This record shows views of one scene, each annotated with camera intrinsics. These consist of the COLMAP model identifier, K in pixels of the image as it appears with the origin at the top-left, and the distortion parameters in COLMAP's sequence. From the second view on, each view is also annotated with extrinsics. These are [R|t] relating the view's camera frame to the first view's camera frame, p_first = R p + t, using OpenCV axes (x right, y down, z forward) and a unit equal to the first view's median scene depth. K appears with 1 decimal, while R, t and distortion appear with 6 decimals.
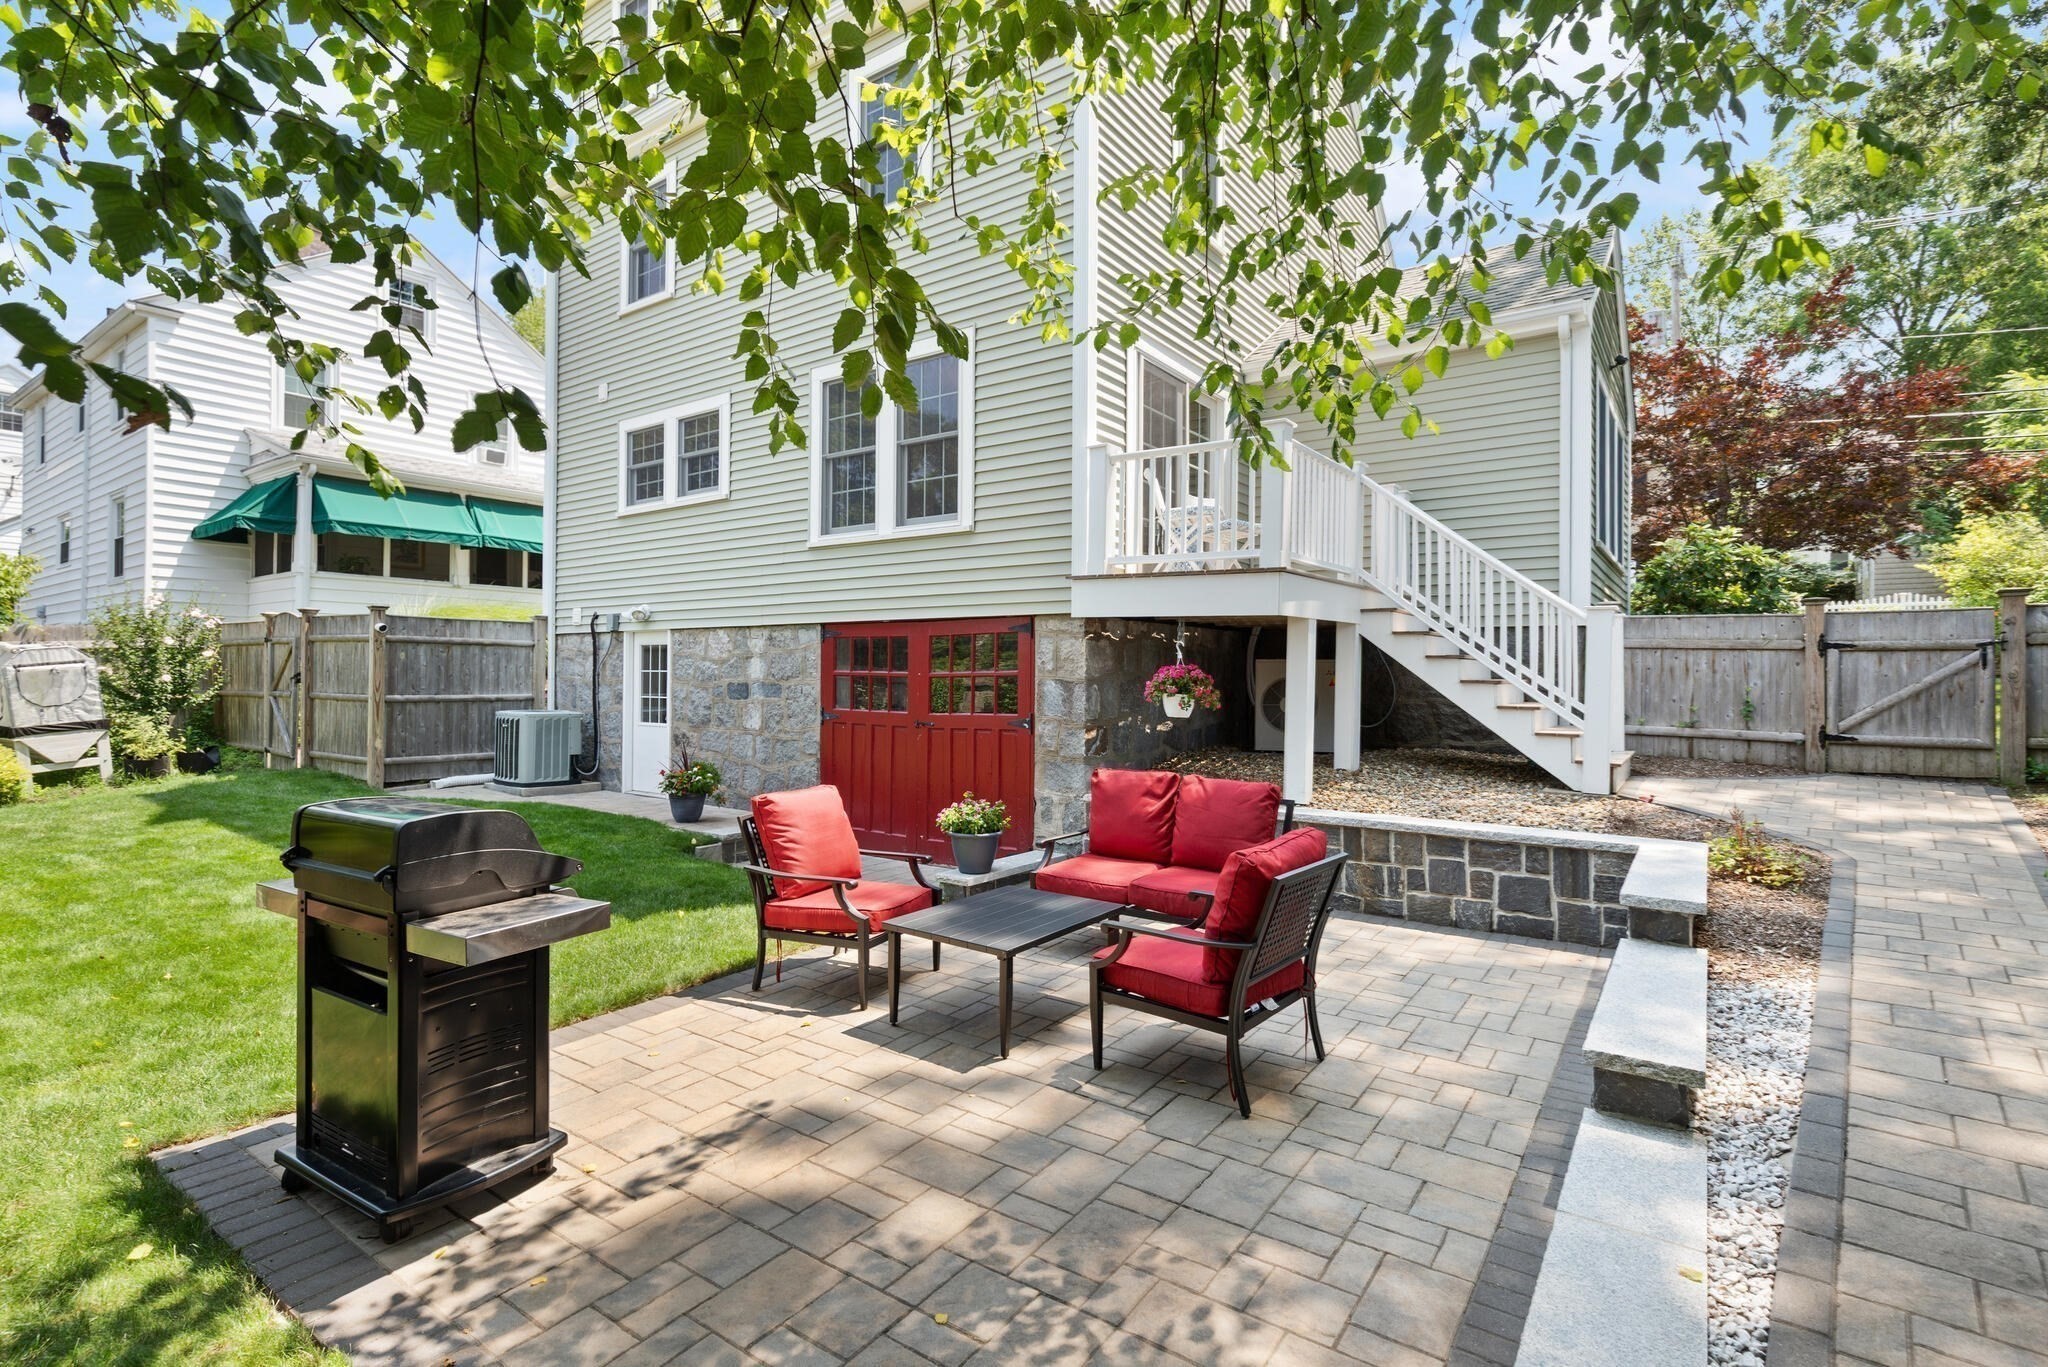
lens RADIAL K [[960.6, 0, 1021.0], [0, 960.6, 668.8], [0, 0, 1]] dist [0.006168, 0.000011]
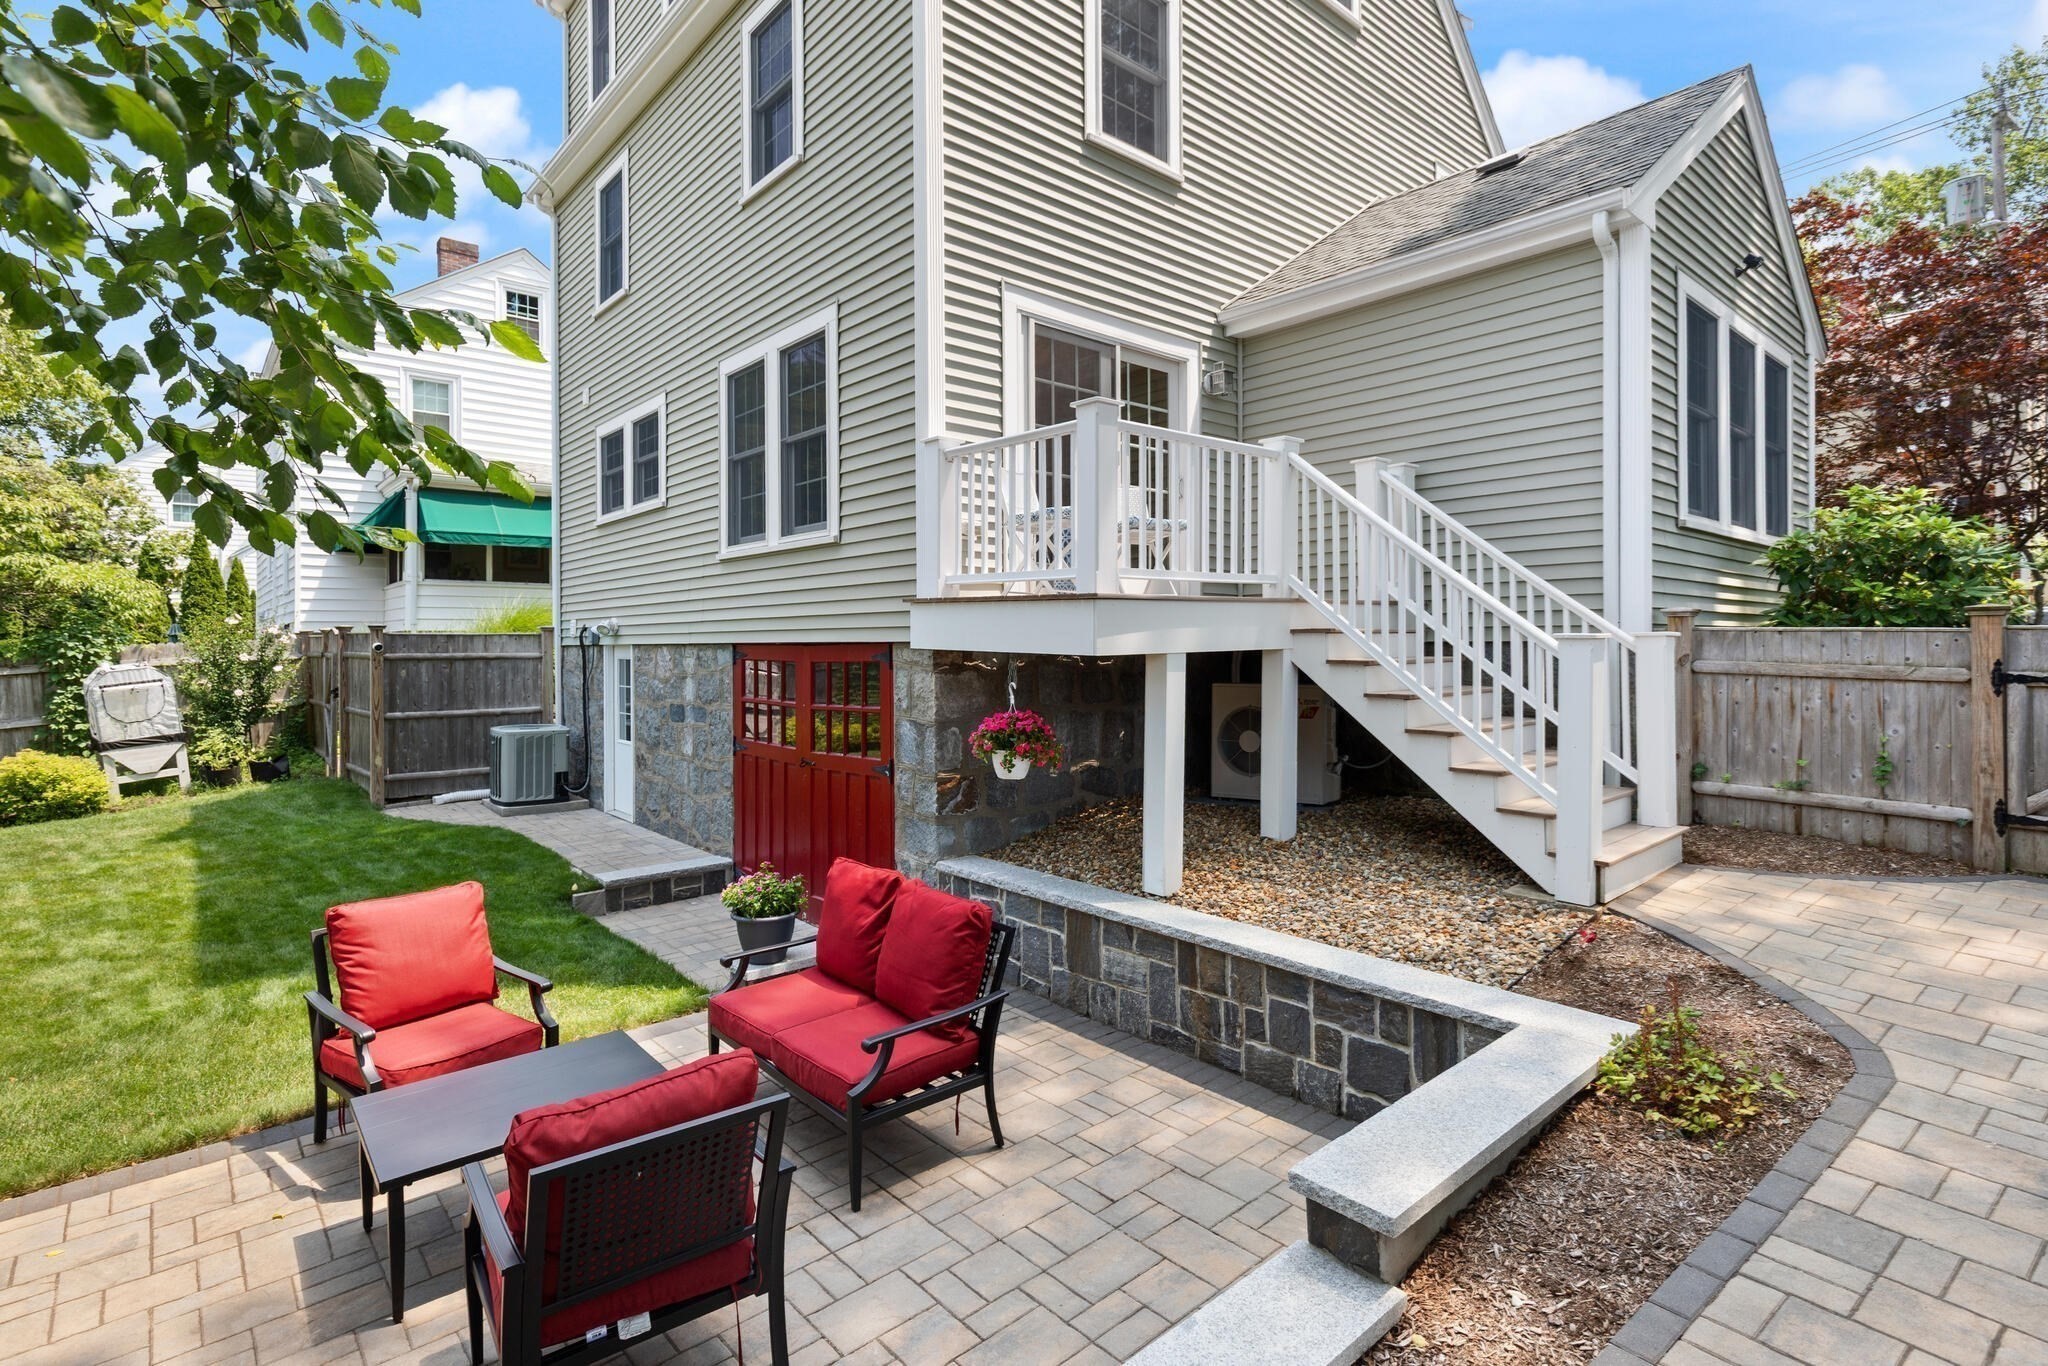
lens RADIAL K [[987.6, 0, 1030.4], [0, 987.6, 644.8], [0, 0, 1]] dist [0.006317, 0.000576]
pose [[0.974700, -0.012893, -0.223143, 0.291631], [0.015155, 0.999850, 0.008428, -0.053221], [0.223001, -0.011596, 0.974749, 0.168157]]
